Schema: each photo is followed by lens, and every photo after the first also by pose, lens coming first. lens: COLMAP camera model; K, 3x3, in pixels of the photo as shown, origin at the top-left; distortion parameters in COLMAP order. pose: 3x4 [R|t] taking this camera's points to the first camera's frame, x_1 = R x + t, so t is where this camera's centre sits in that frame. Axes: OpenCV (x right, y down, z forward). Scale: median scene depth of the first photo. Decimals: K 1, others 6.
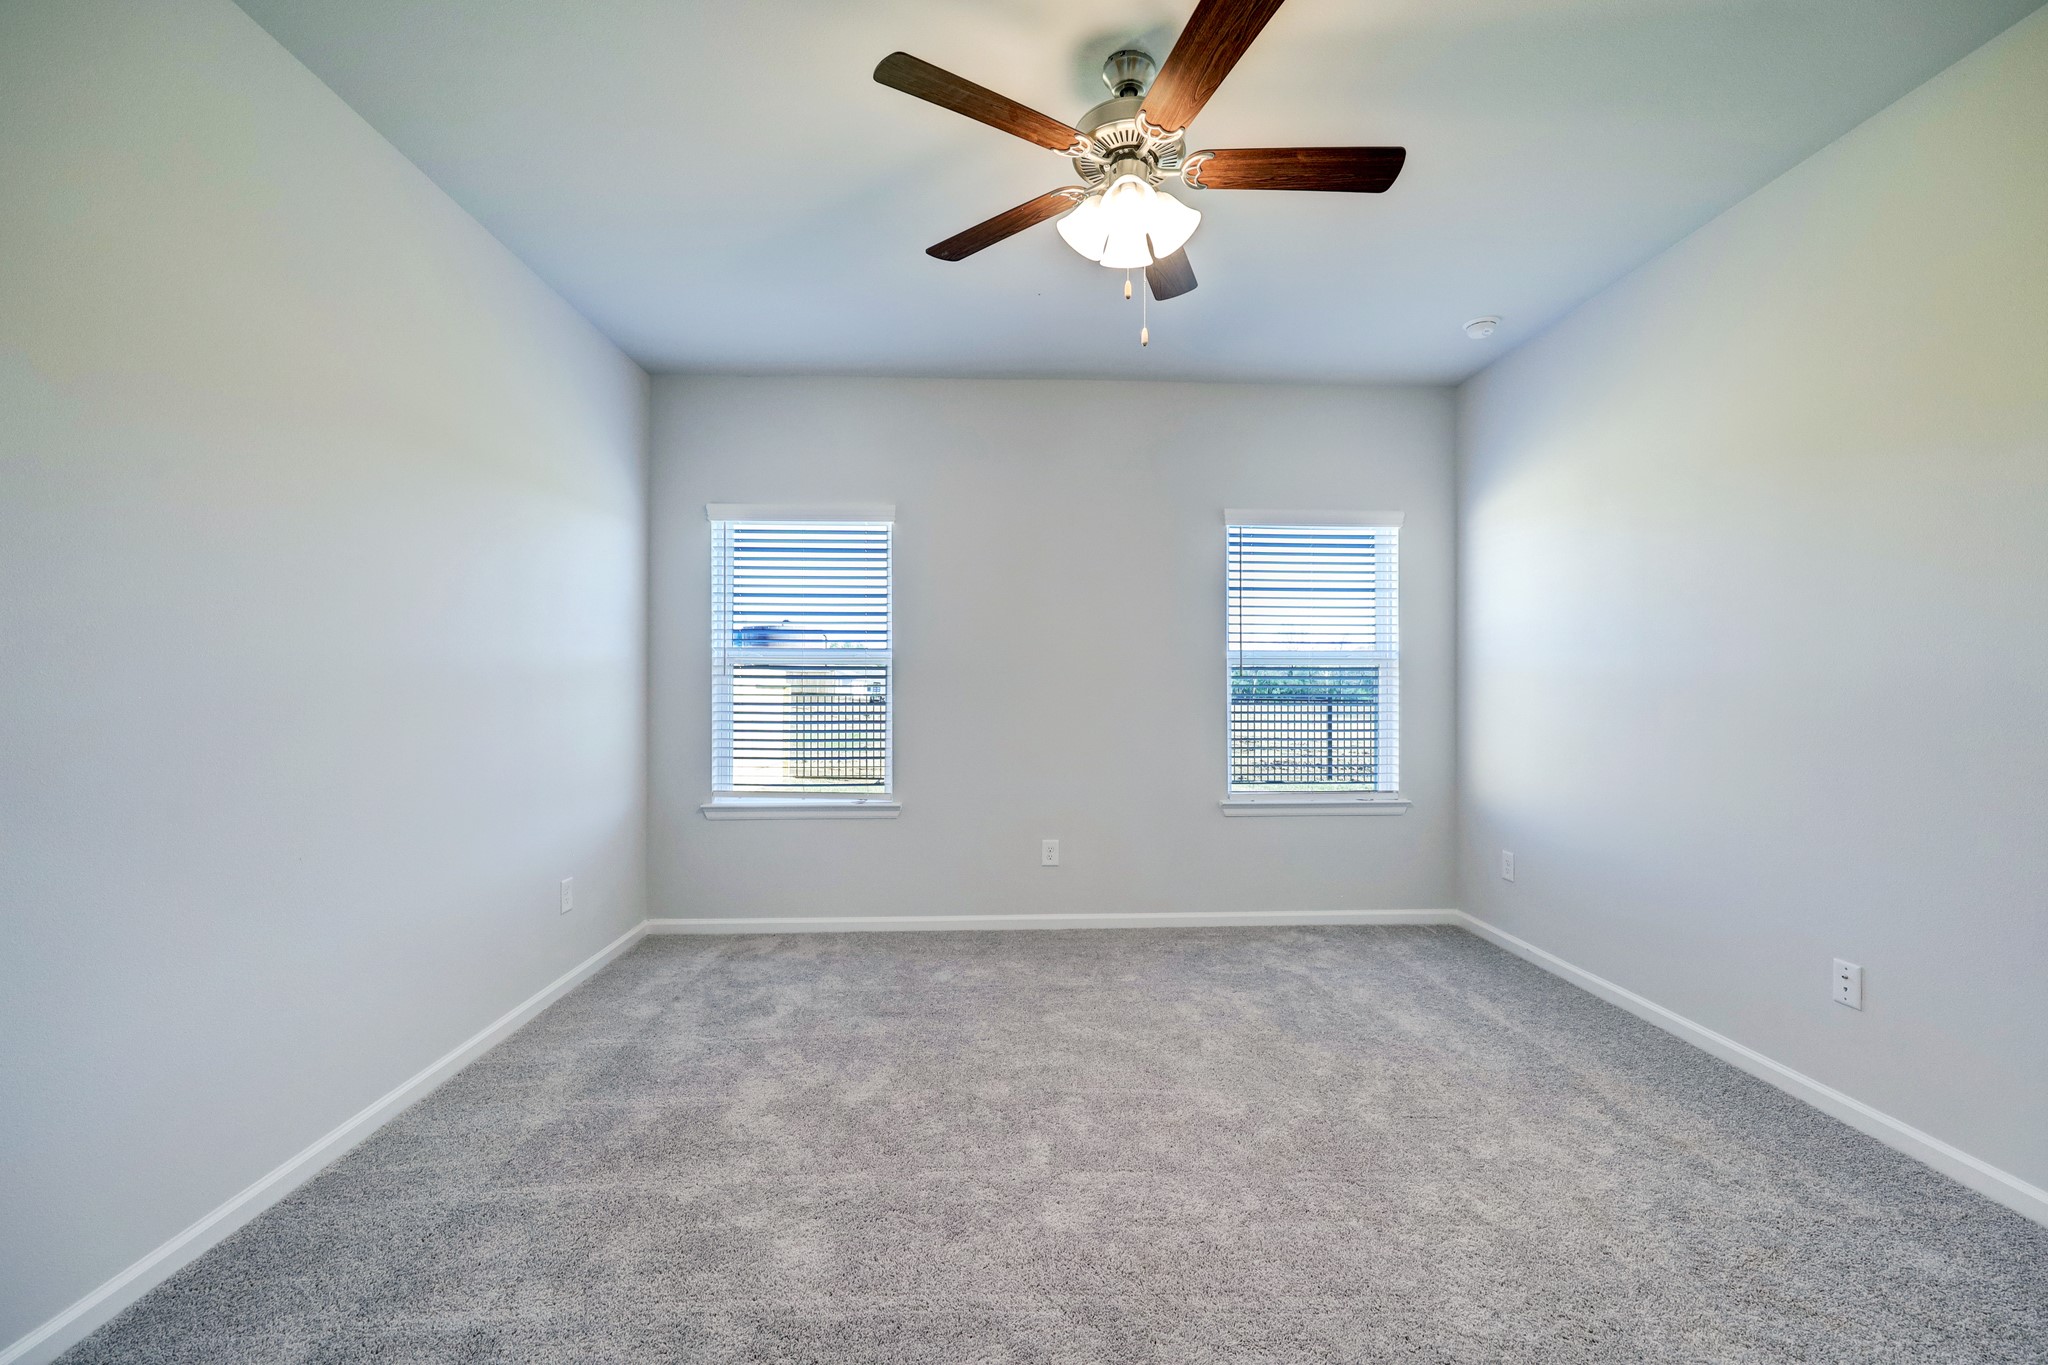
lens RADIAL K [[847.2, 0, 1030.9], [0, 847.2, 685.7], [0, 0, 1]] dist [0.001124, -0.000028]
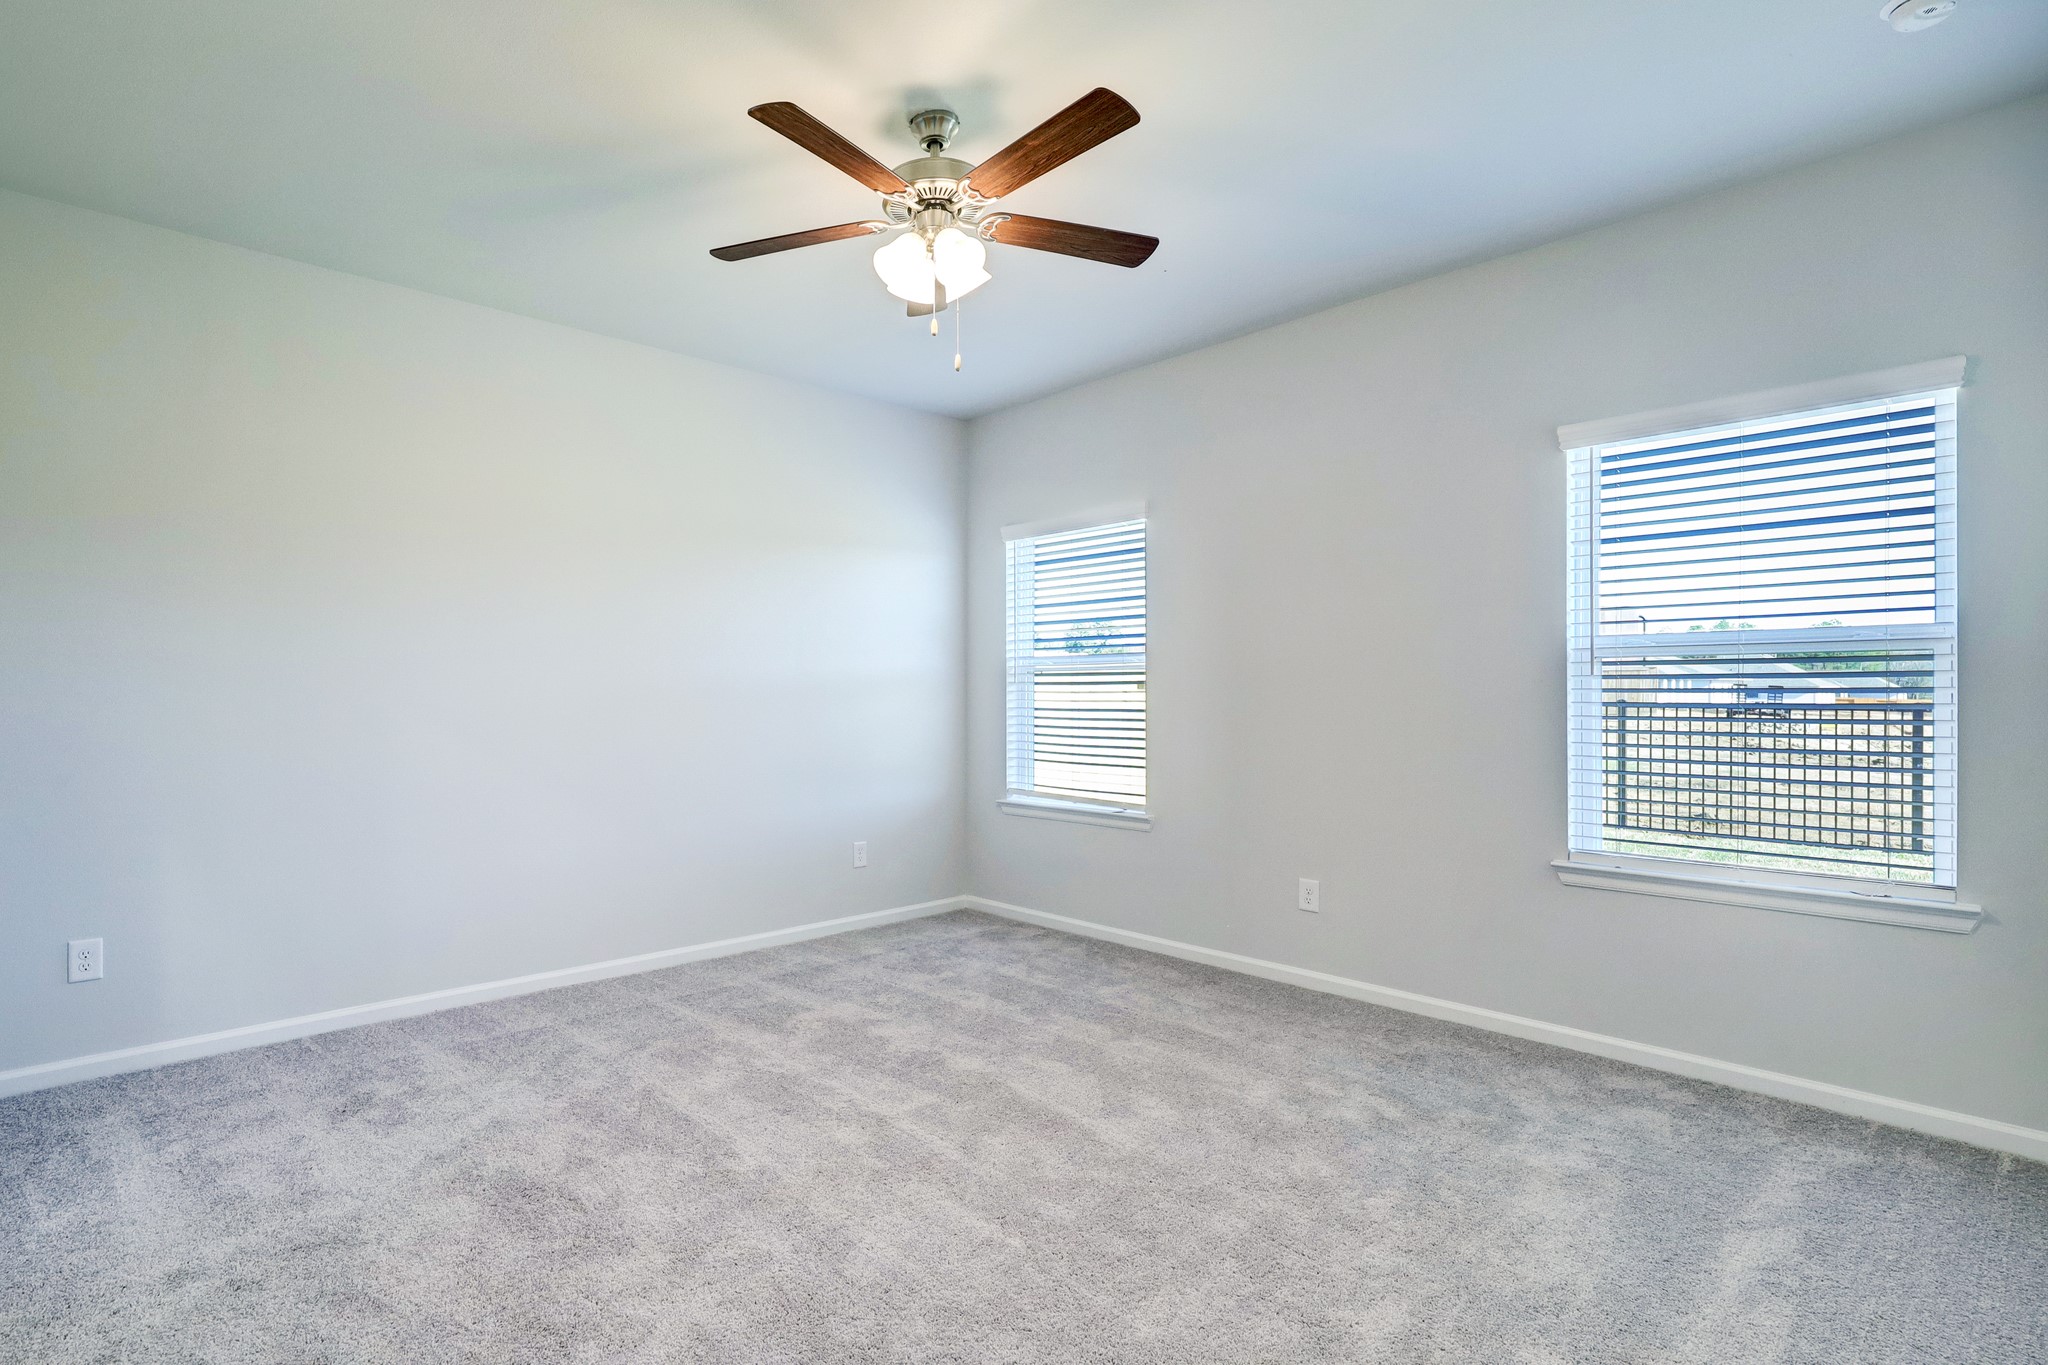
lens RADIAL K [[1003.5, 0, 863.2], [0, 1003.5, 705.9], [0, 0, 1]] dist [0.005304, 0.000257]
pose [[0.589437, 0.008145, -0.807773, 0.577070], [0.004452, 0.999901, 0.013330, -0.000610], [0.807802, -0.011453, 0.589342, 0.085440]]
